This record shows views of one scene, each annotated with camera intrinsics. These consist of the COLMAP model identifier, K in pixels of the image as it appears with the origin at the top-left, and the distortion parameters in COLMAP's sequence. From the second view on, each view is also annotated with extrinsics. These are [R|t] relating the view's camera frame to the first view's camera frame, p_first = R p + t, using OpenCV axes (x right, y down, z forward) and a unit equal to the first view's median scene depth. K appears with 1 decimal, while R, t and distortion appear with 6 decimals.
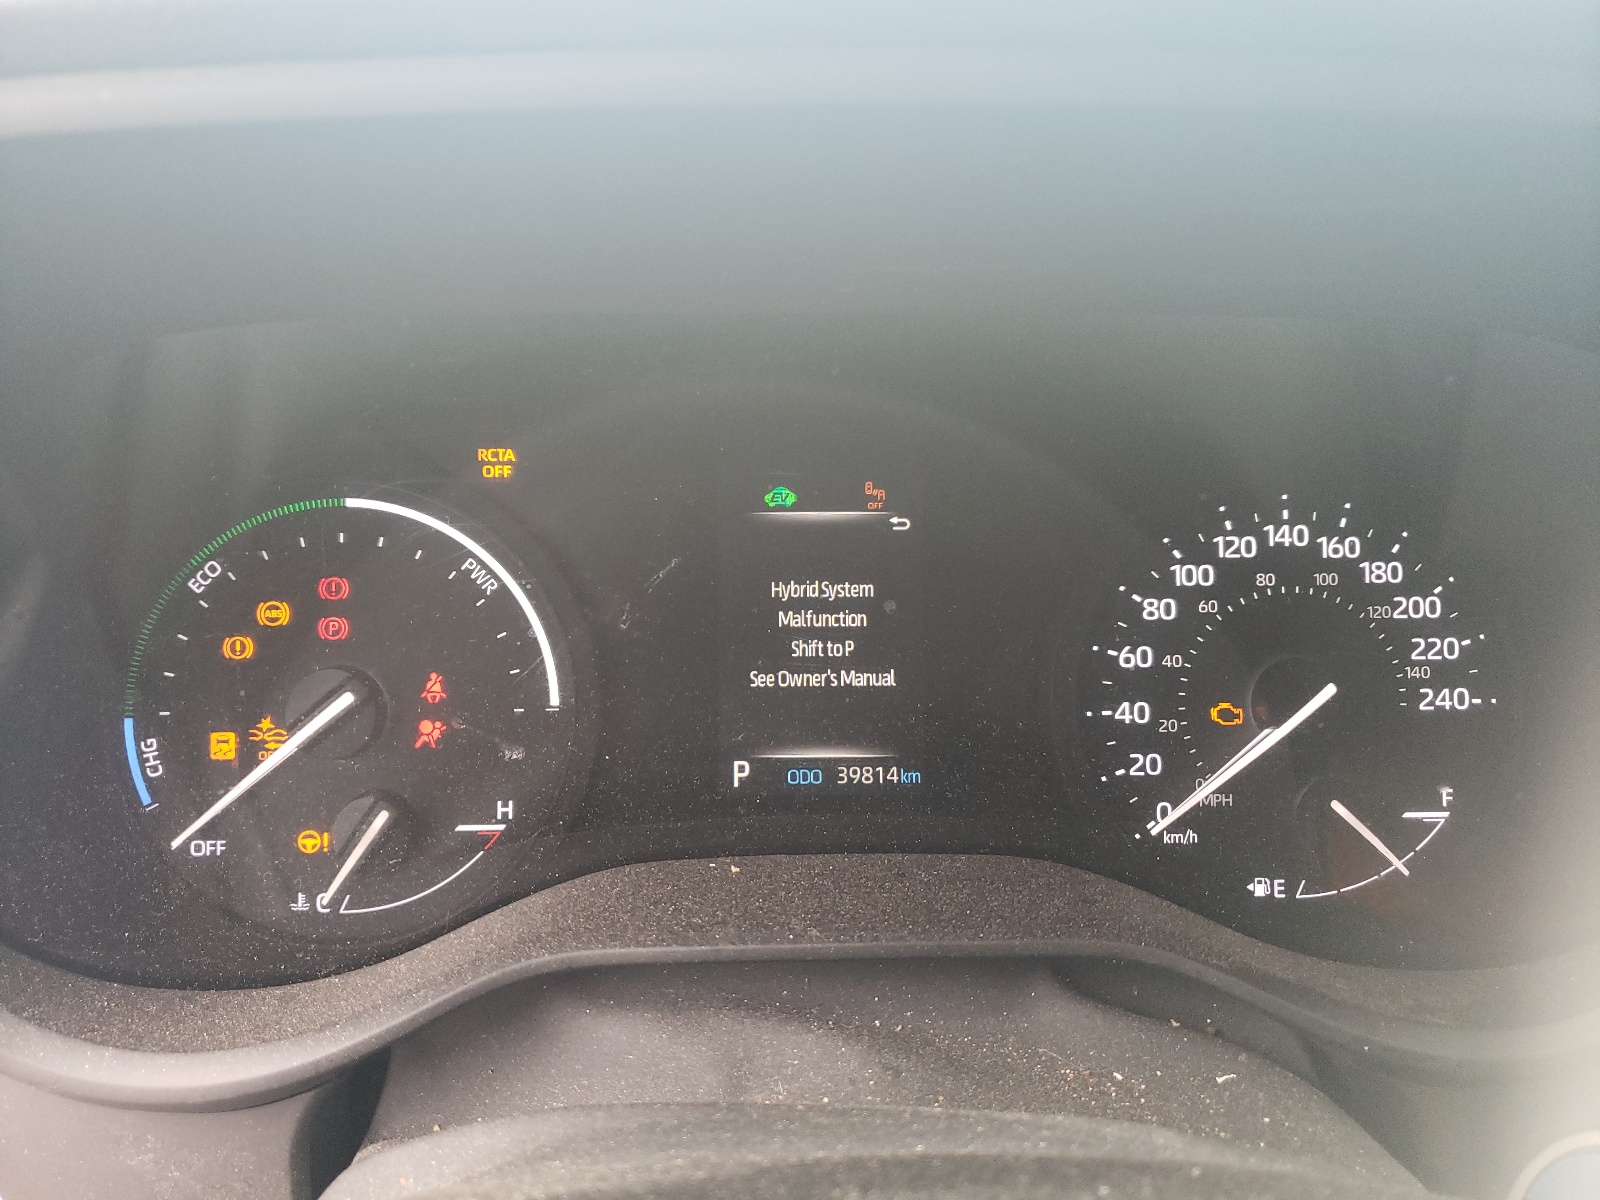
lens RADIAL K [[1212.1, 0, 801.1], [0, 1212.1, 598.7], [0, 0, 1]] dist [-0.001534, -0.000410]
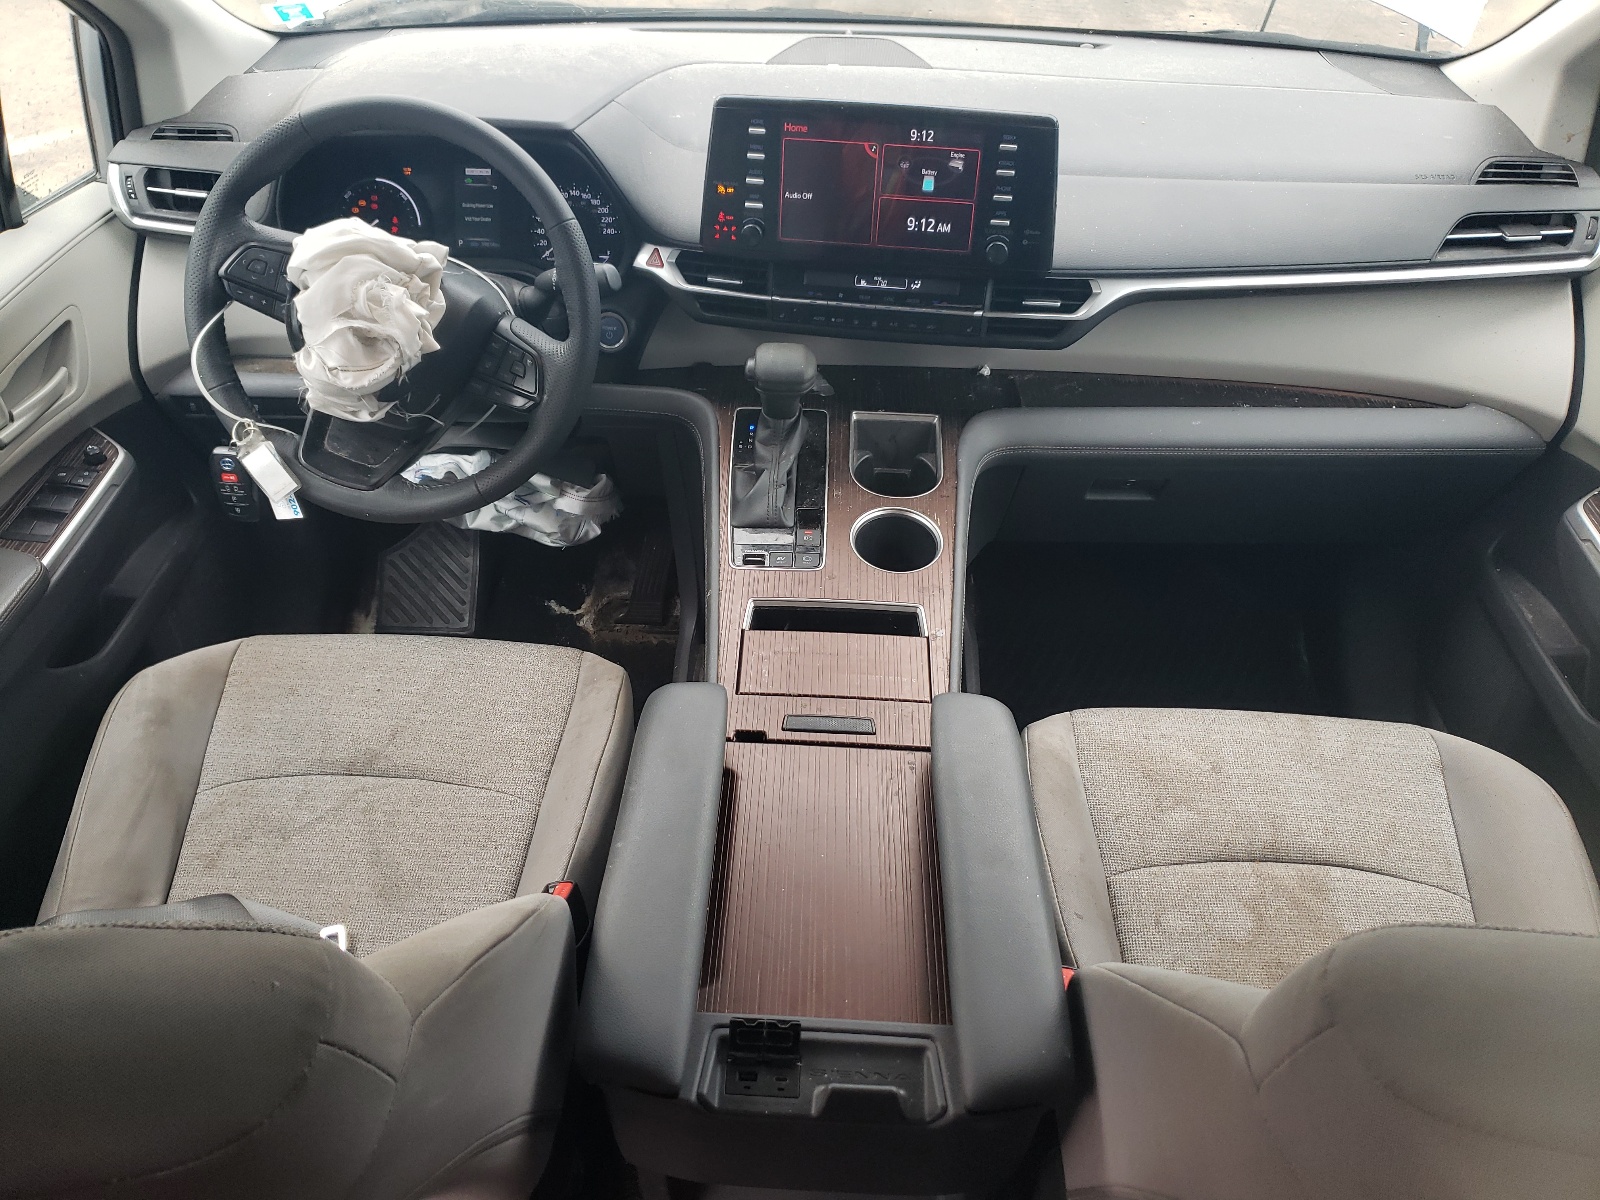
lens RADIAL K [[1212.1, 0, 798.9], [0, 1212.1, 600.7], [0, 0, 1]] dist [-0.001534, -0.000410]
pose [[0.996650, 0.052374, -0.062821, 1.624453], [-0.034054, 0.964065, 0.263475, 0.200204], [0.074363, -0.260453, 0.962619, -3.790071]]
